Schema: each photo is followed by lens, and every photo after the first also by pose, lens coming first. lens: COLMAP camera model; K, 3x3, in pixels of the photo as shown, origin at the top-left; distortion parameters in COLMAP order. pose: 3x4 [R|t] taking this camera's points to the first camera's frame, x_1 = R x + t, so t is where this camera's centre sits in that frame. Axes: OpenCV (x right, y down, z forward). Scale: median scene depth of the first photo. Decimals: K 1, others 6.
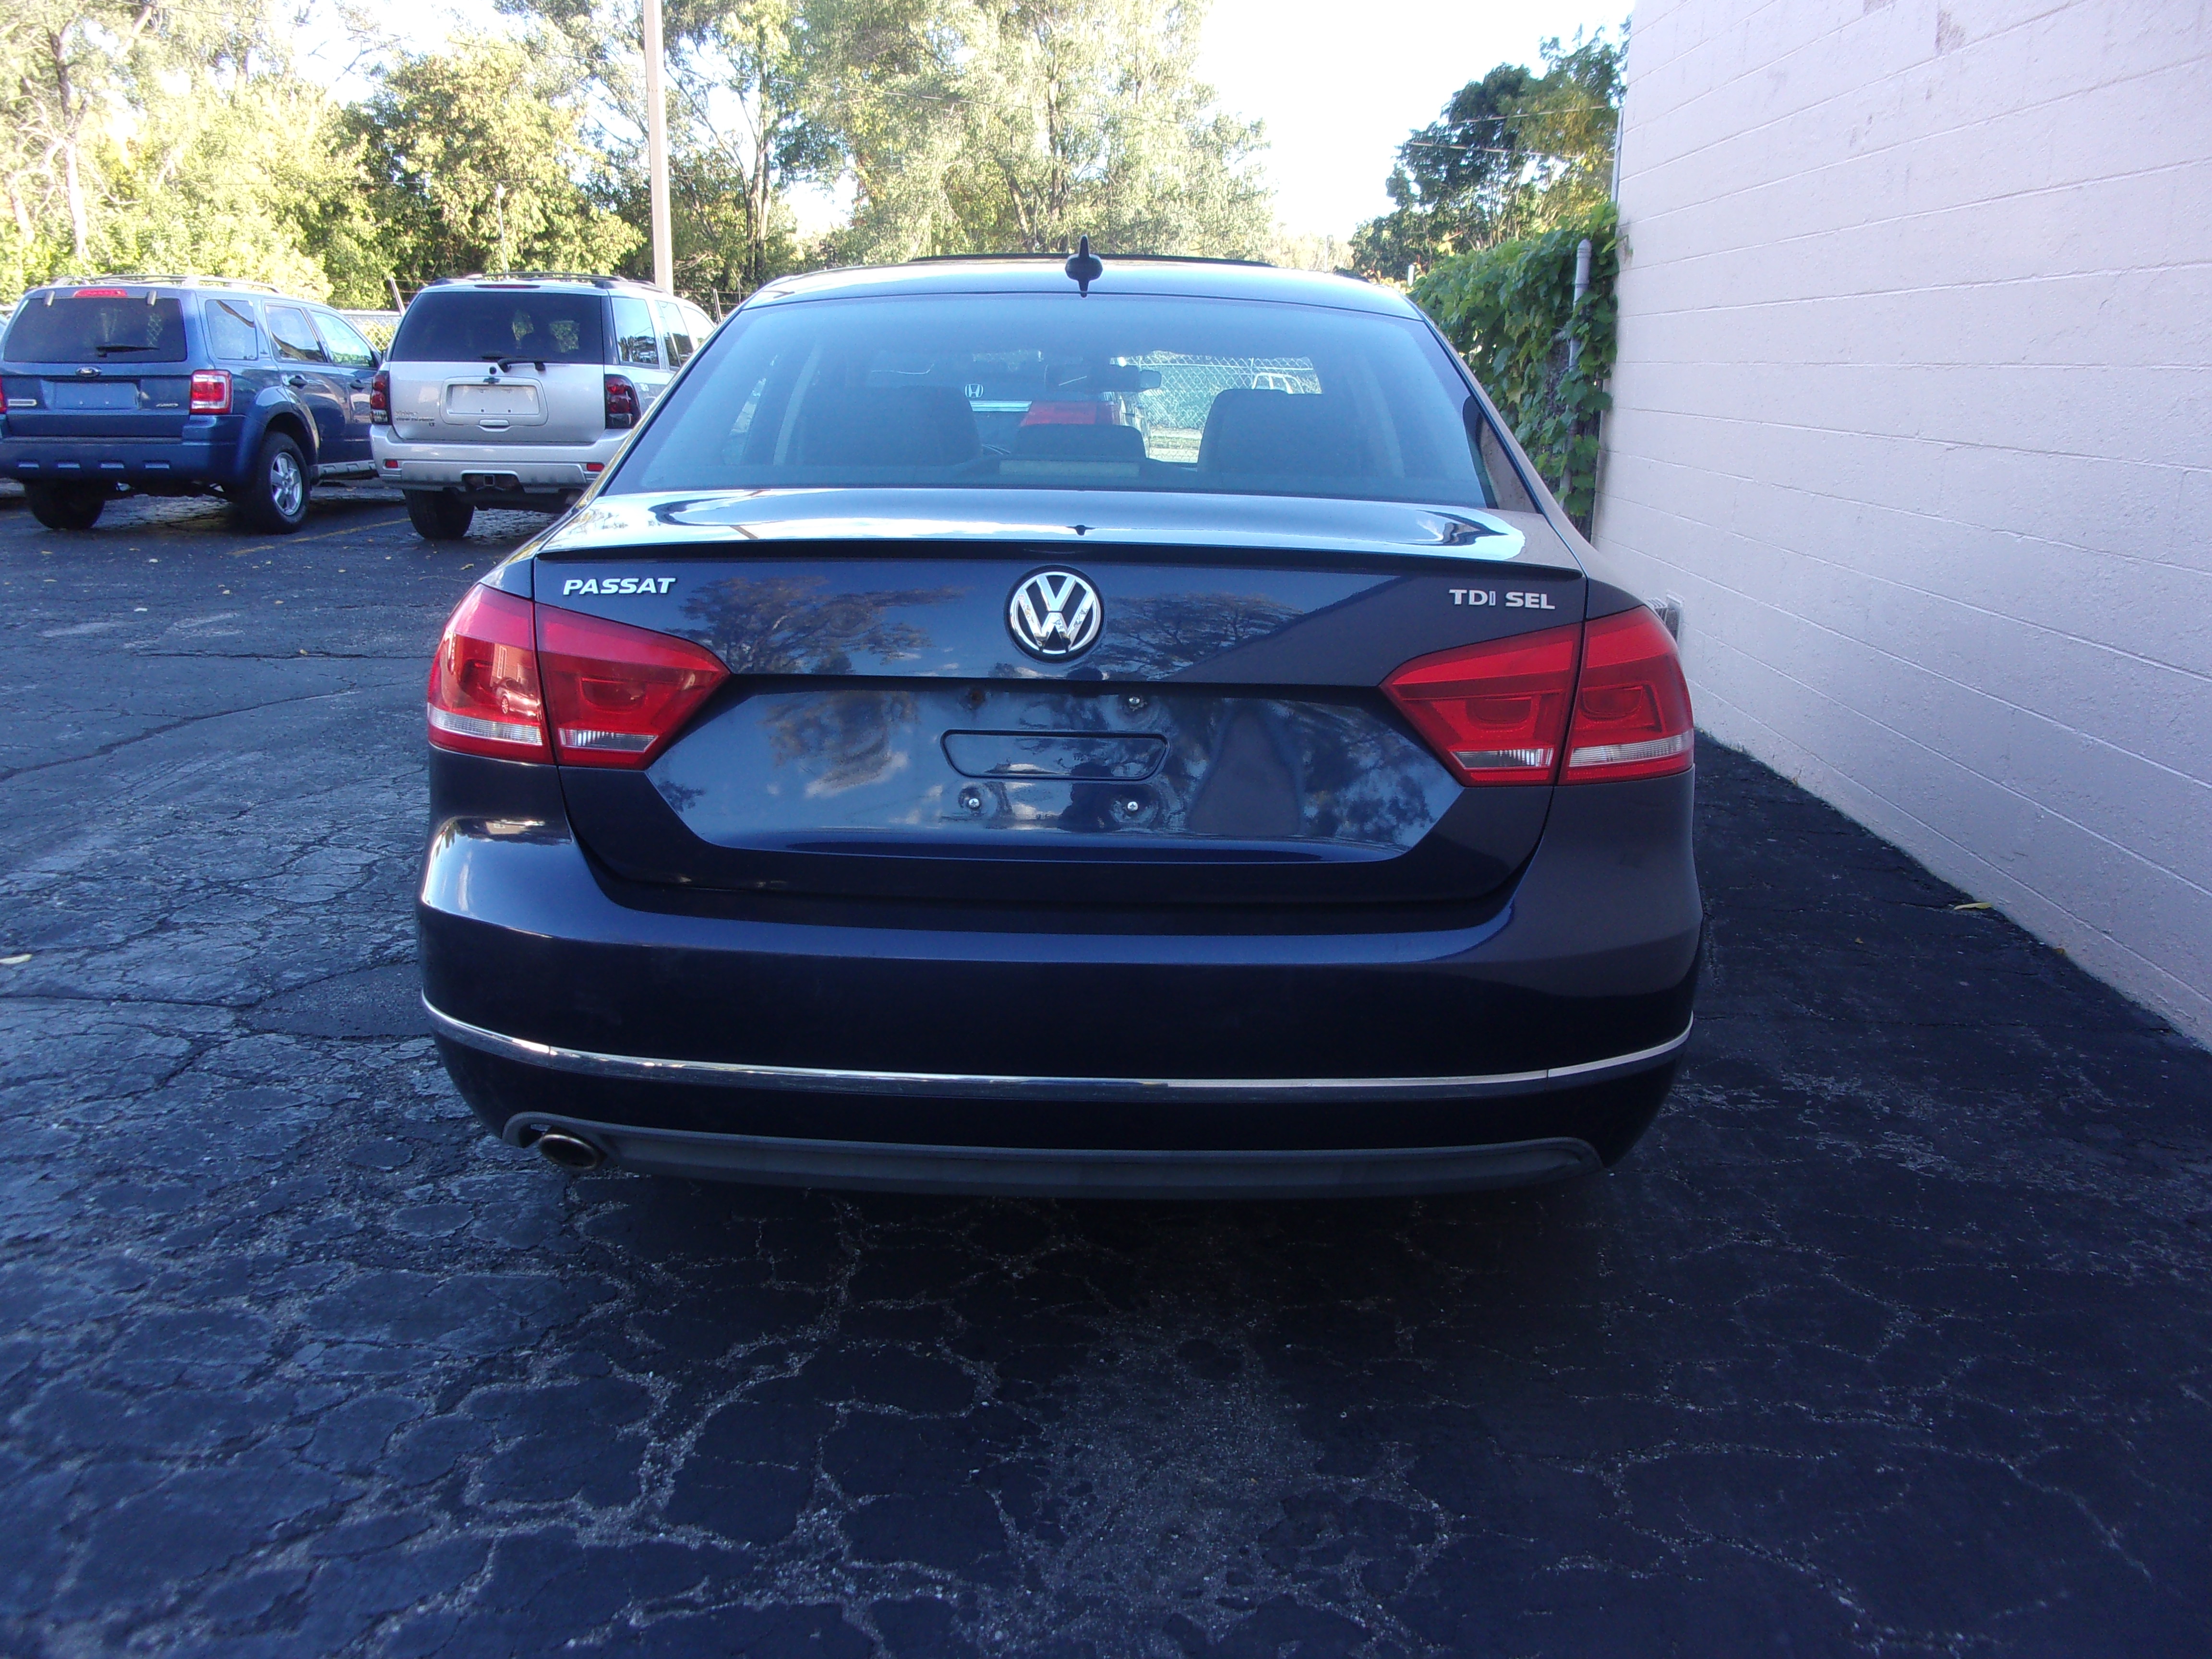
lens RADIAL K [[1834.0, 0, 1117.3], [0, 1834.0, 825.1], [0, 0, 1]] dist [-0.010617, -0.004525]
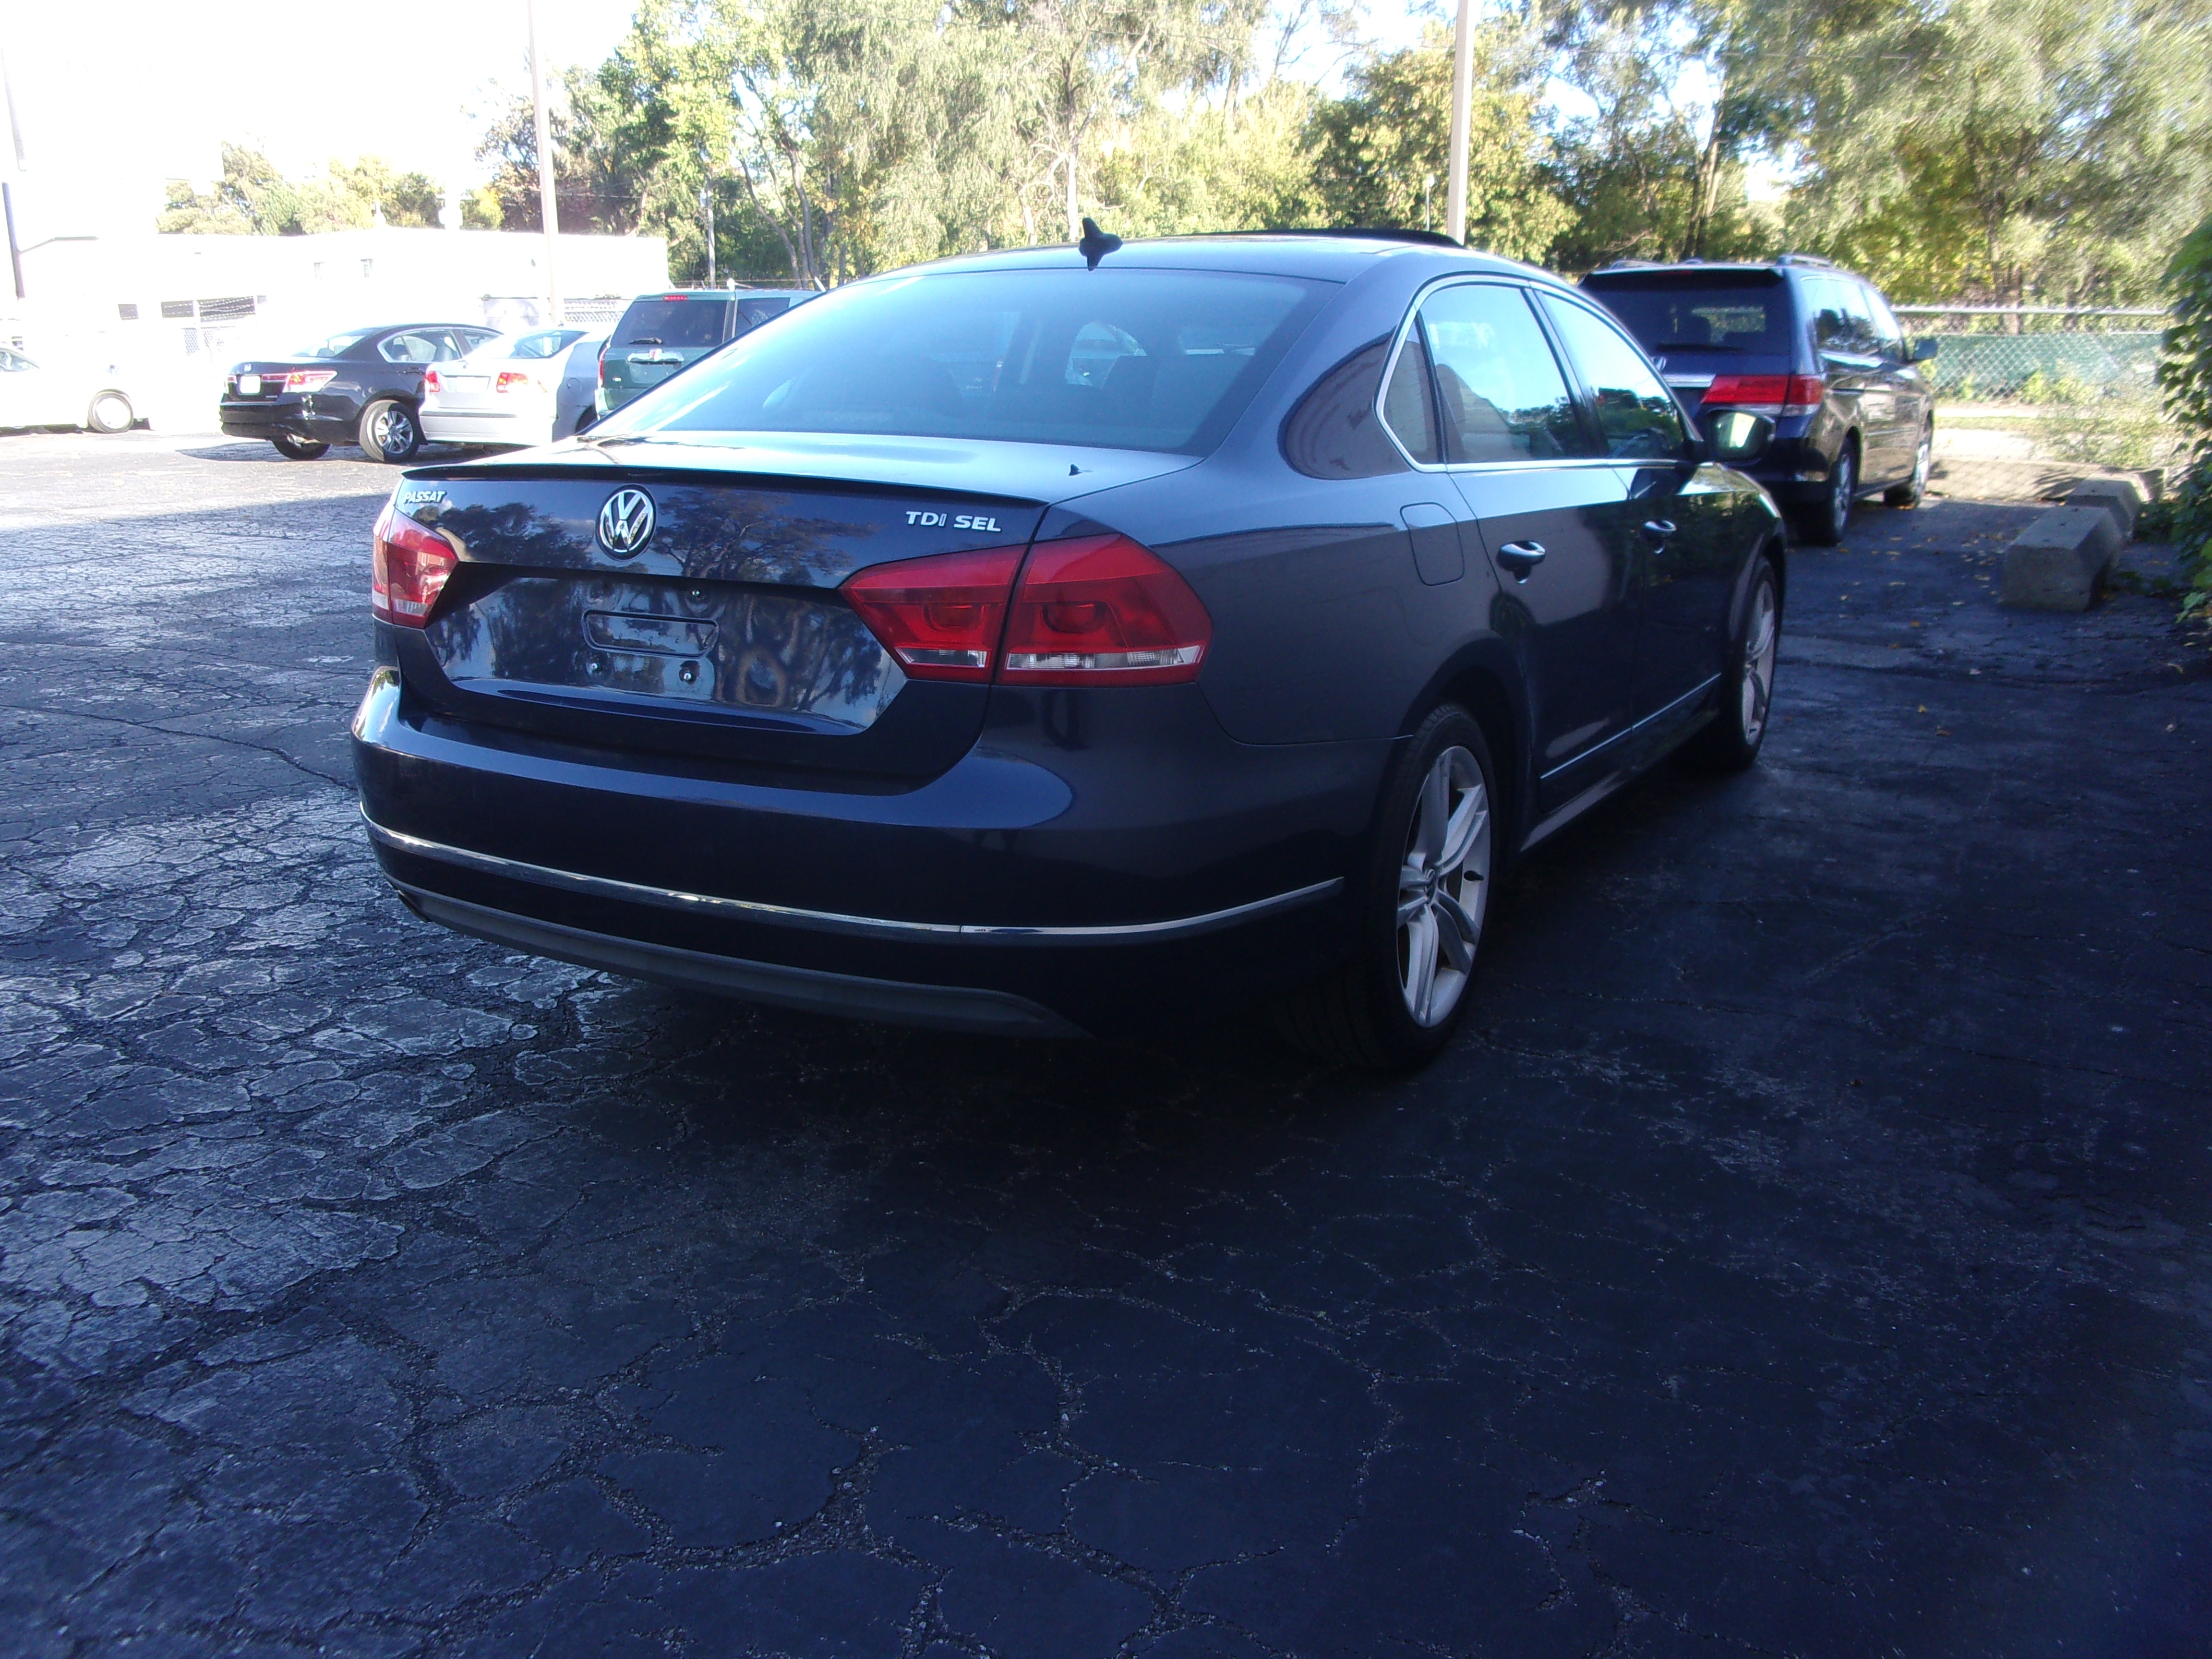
lens RADIAL K [[1865.6, 0, 1105.2], [0, 1865.6, 795.5], [0, 0, 1]] dist [-0.011871, -0.014671]
pose [[0.882704, 0.093946, -0.460443, 0.846245], [-0.098519, 0.995035, 0.014153, 0.025075], [0.459486, 0.032869, 0.887576, -0.013730]]
